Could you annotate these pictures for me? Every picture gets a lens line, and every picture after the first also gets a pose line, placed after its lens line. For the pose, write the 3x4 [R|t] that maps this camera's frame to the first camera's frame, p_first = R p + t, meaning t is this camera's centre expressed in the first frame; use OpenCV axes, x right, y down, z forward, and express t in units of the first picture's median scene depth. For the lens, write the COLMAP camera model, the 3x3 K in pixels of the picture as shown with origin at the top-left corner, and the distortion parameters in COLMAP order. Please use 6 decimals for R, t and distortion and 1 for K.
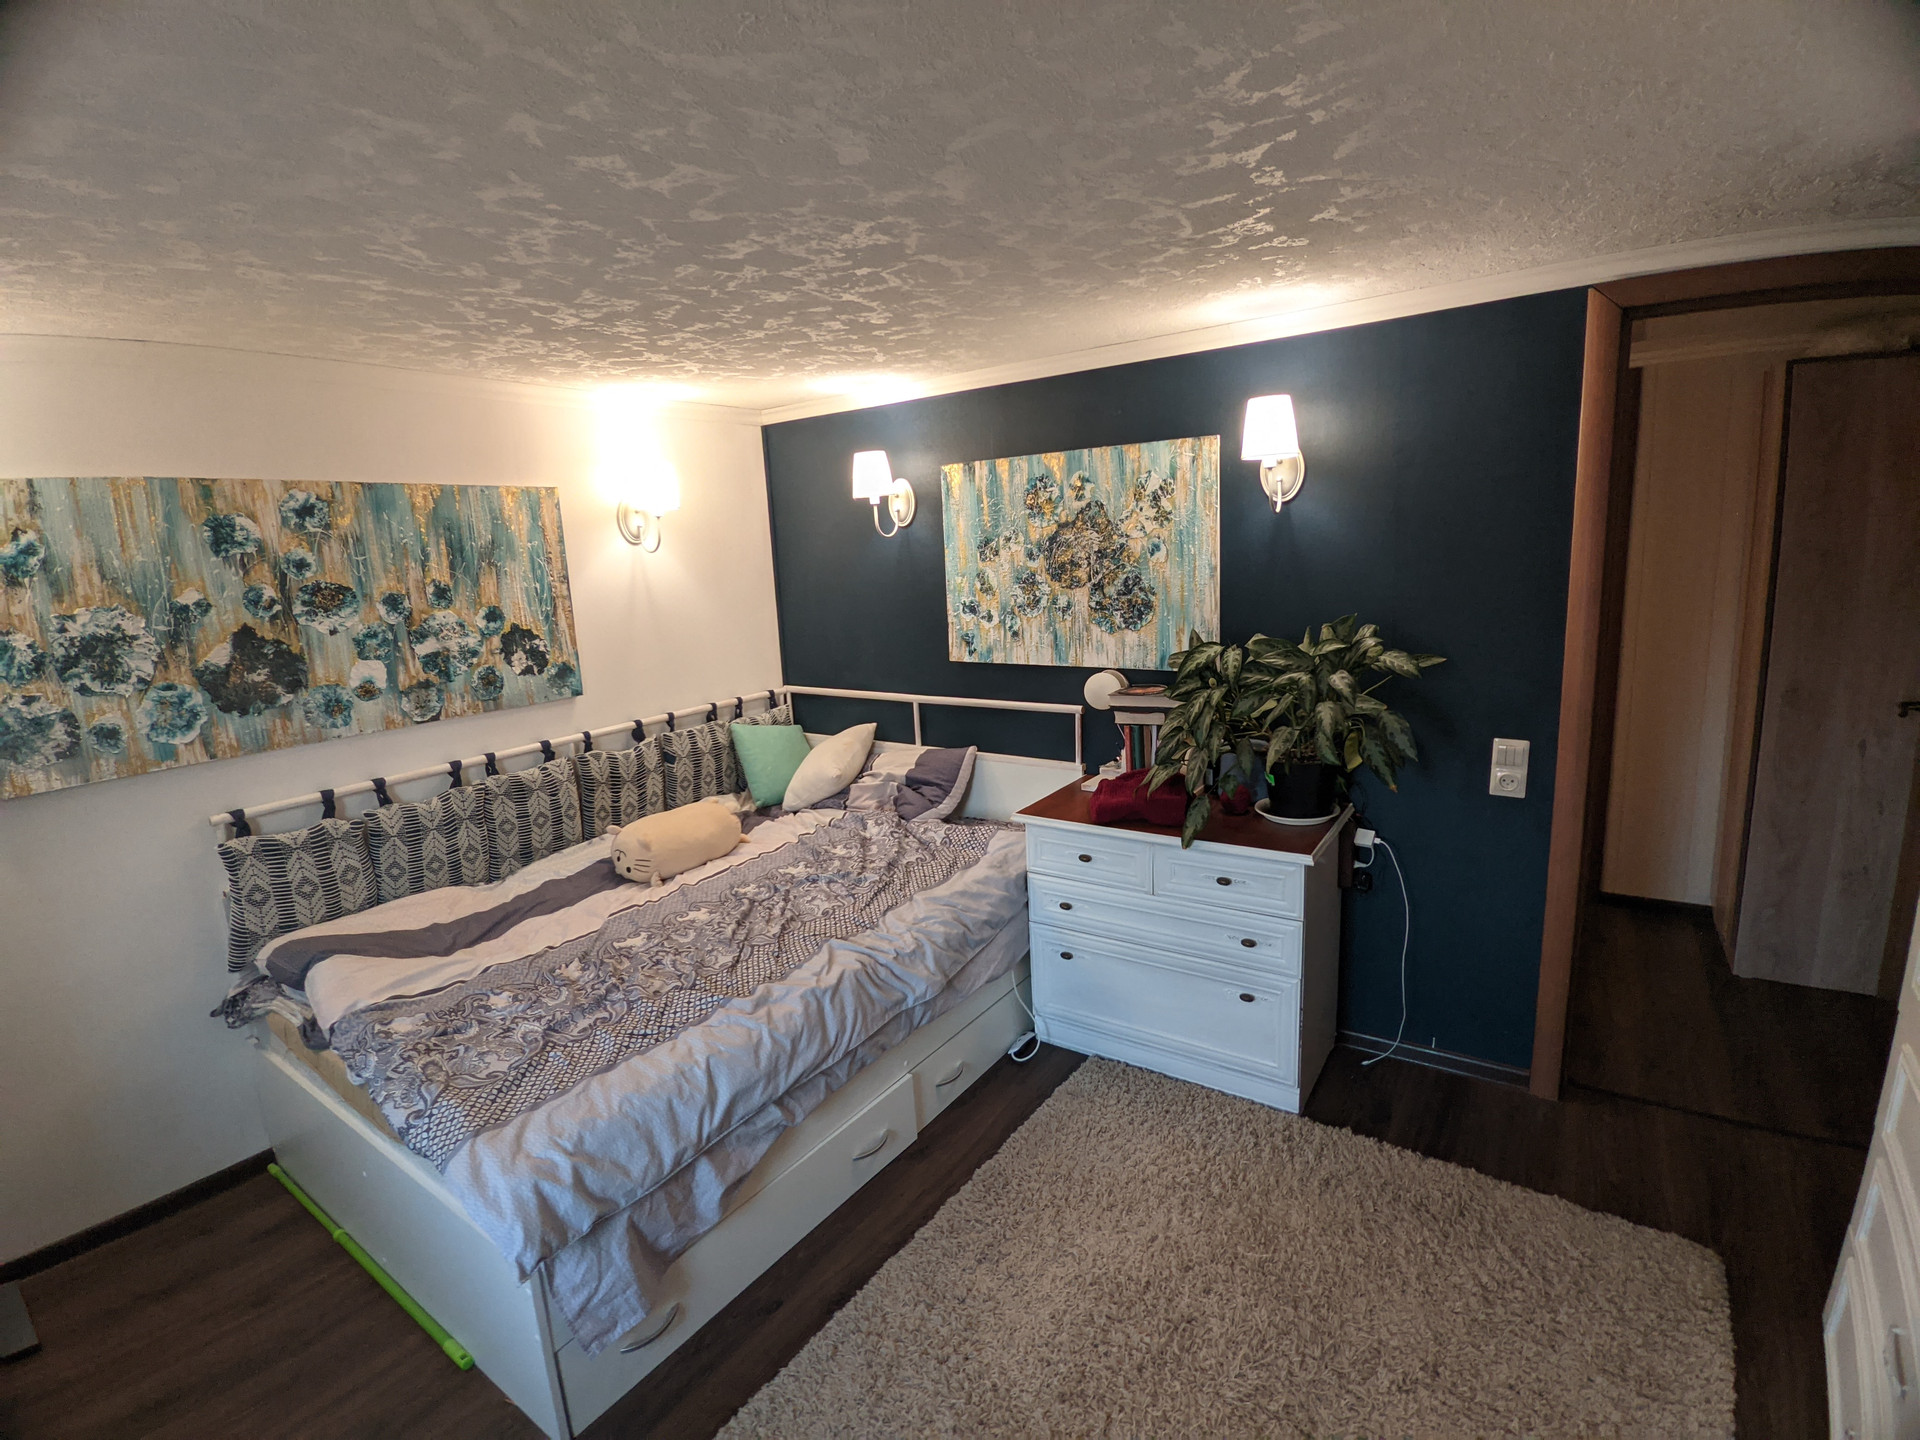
lens RADIAL K [[913.1, 0, 979.1], [0, 913.1, 708.5], [0, 0, 1]] dist [-0.040797, 0.011437]
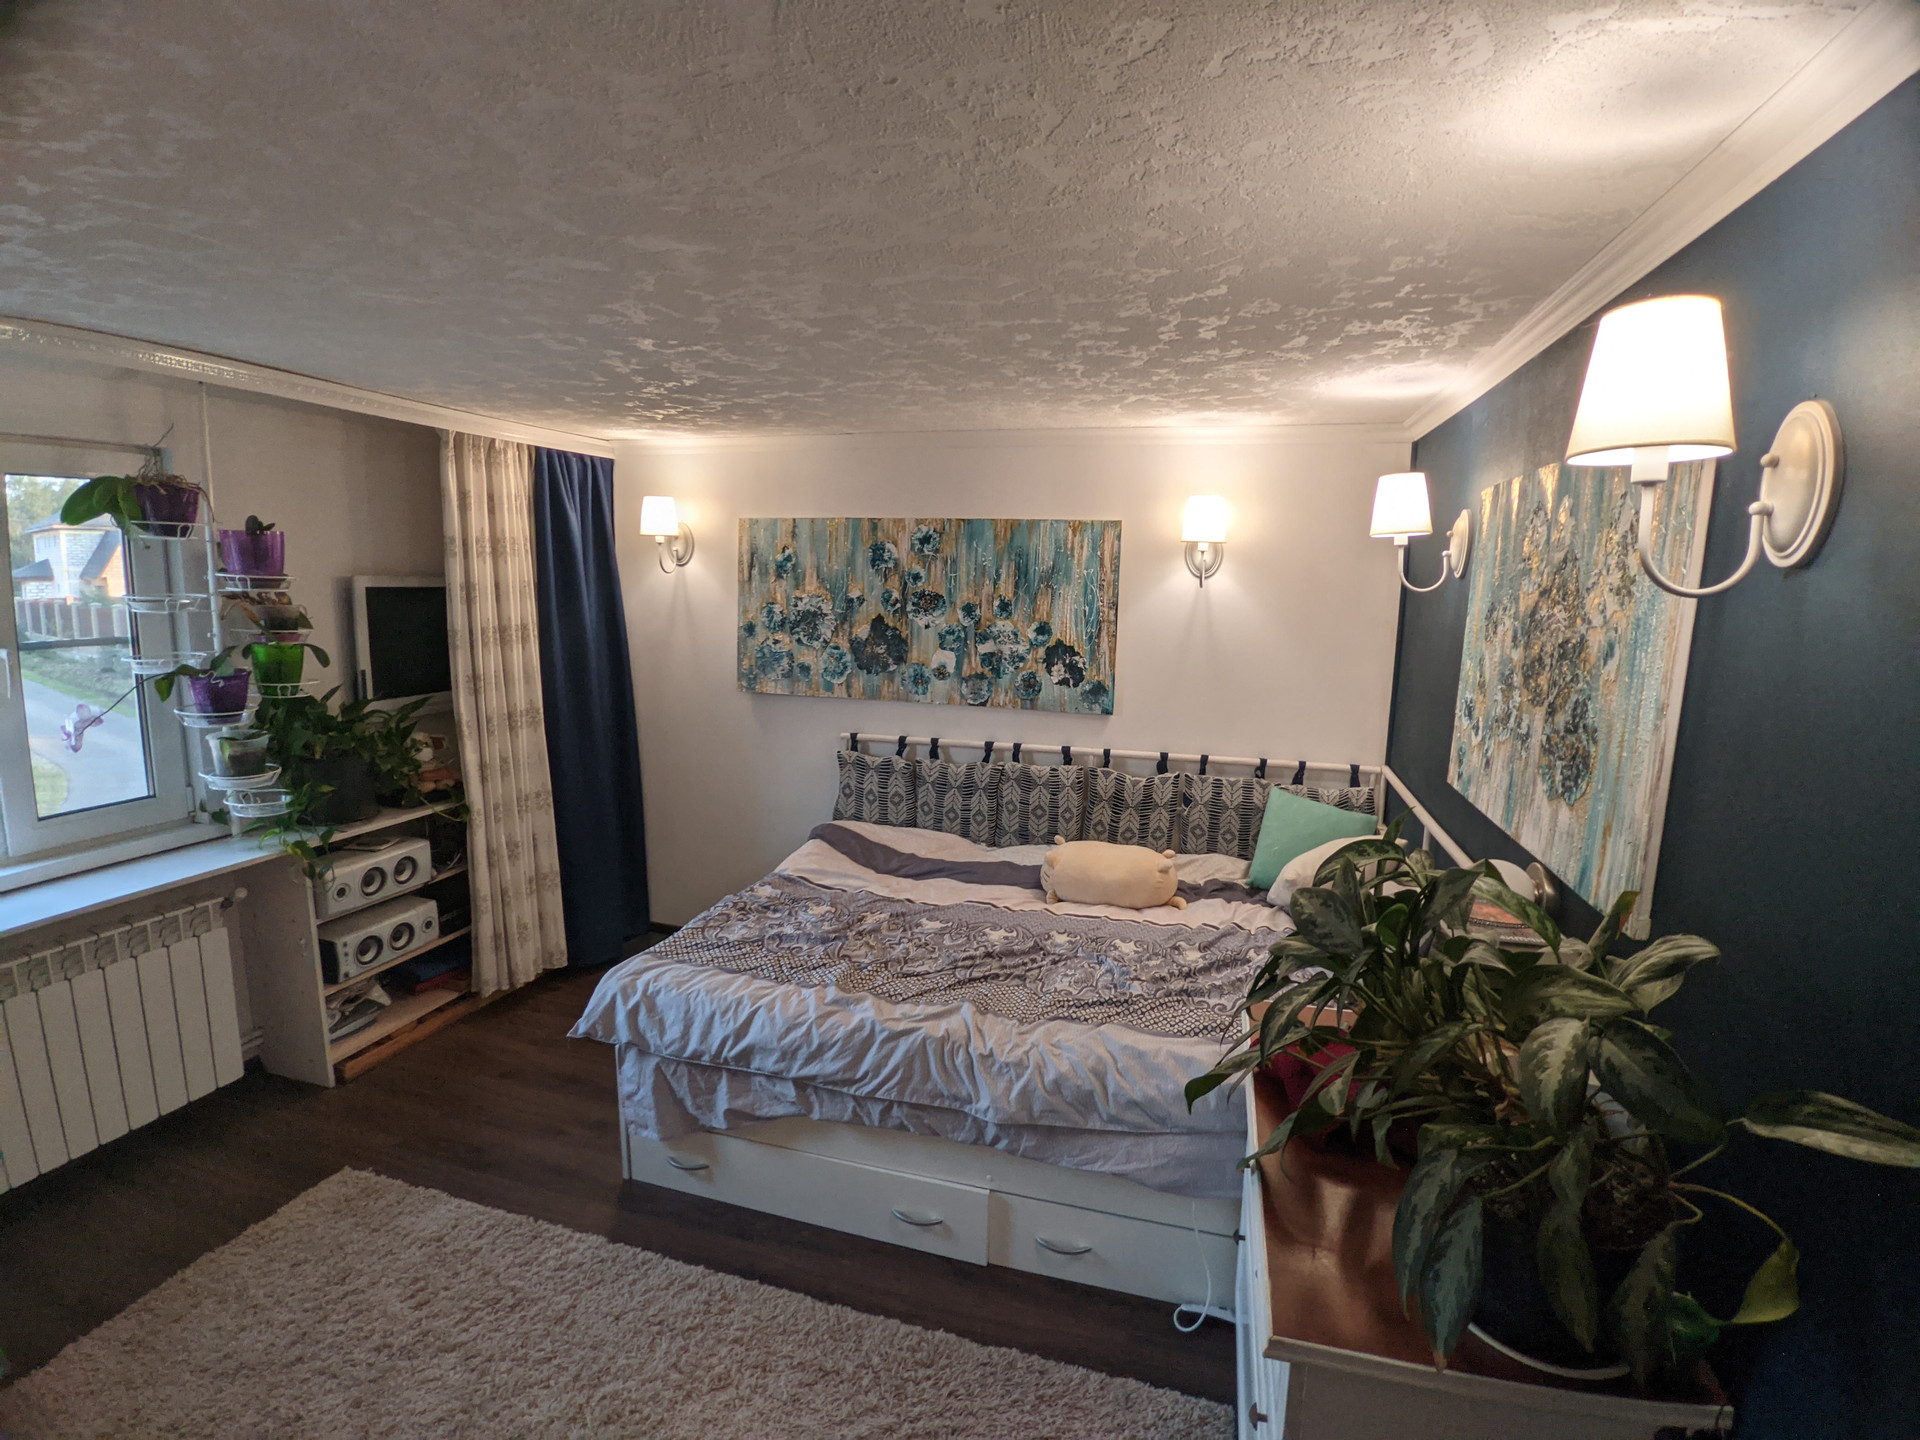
lens RADIAL K [[913.1, 0, 967.0], [0, 913.1, 704.9], [0, 0, 1]] dist [-0.040797, 0.011437]
pose [[0.304356, 0.188830, -0.933654, 0.617709], [-0.202436, 0.970587, 0.130309, -0.159689], [0.930799, 0.149345, 0.333630, 0.589392]]
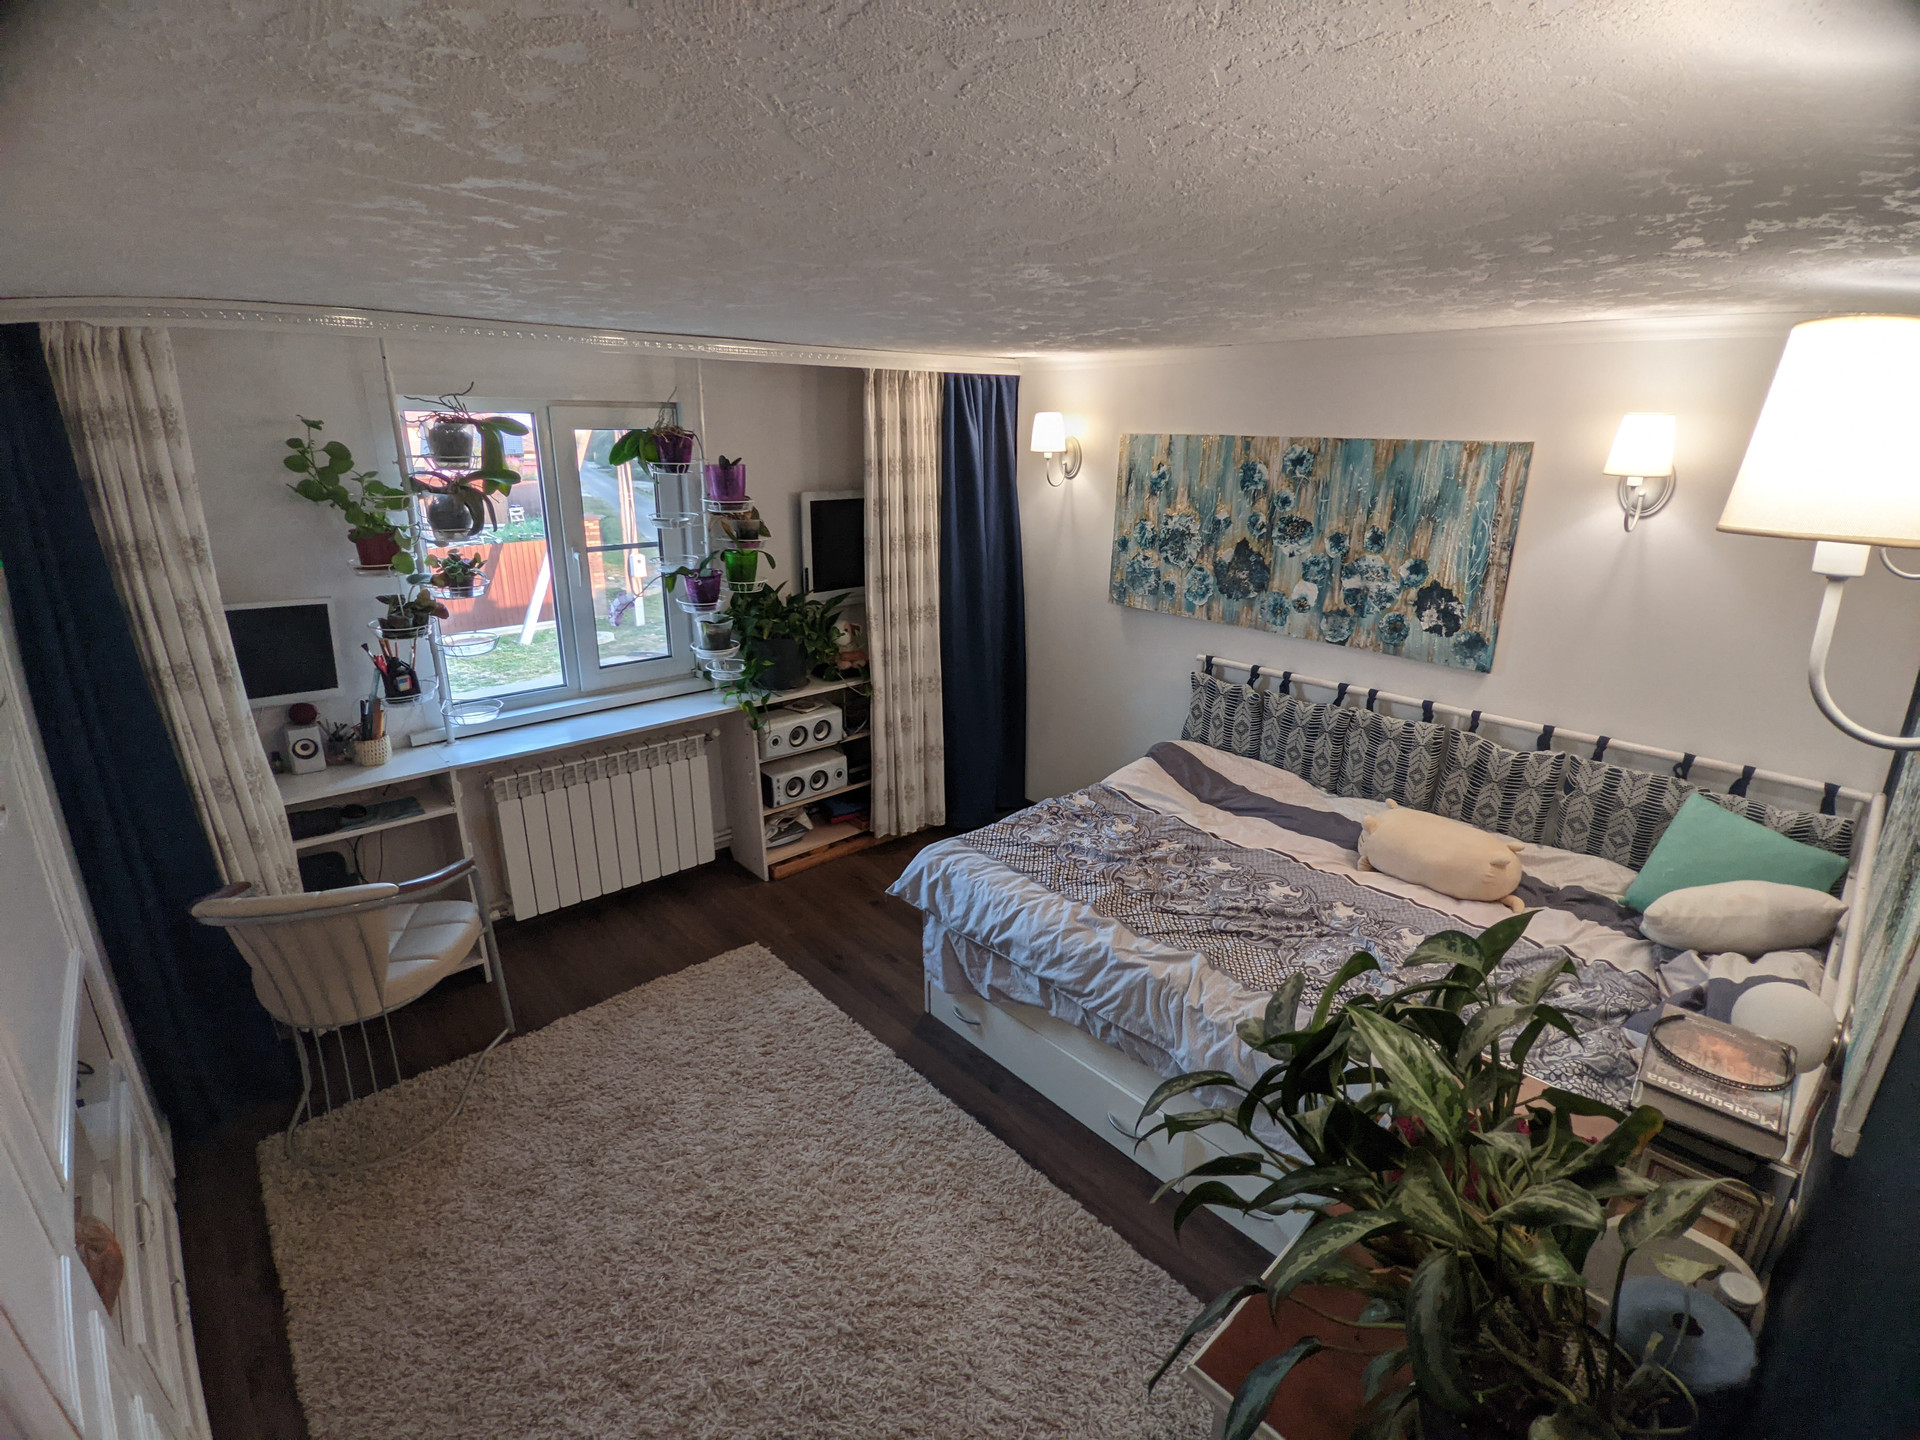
lens RADIAL K [[913.1, 0, 957.9], [0, 913.1, 701.0], [0, 0, 1]] dist [-0.040797, 0.011437]
pose [[-0.242437, 0.327574, -0.913192, 0.653874], [-0.164160, 0.913849, 0.371392, -0.293237], [0.956178, 0.239948, -0.167777, 0.786686]]
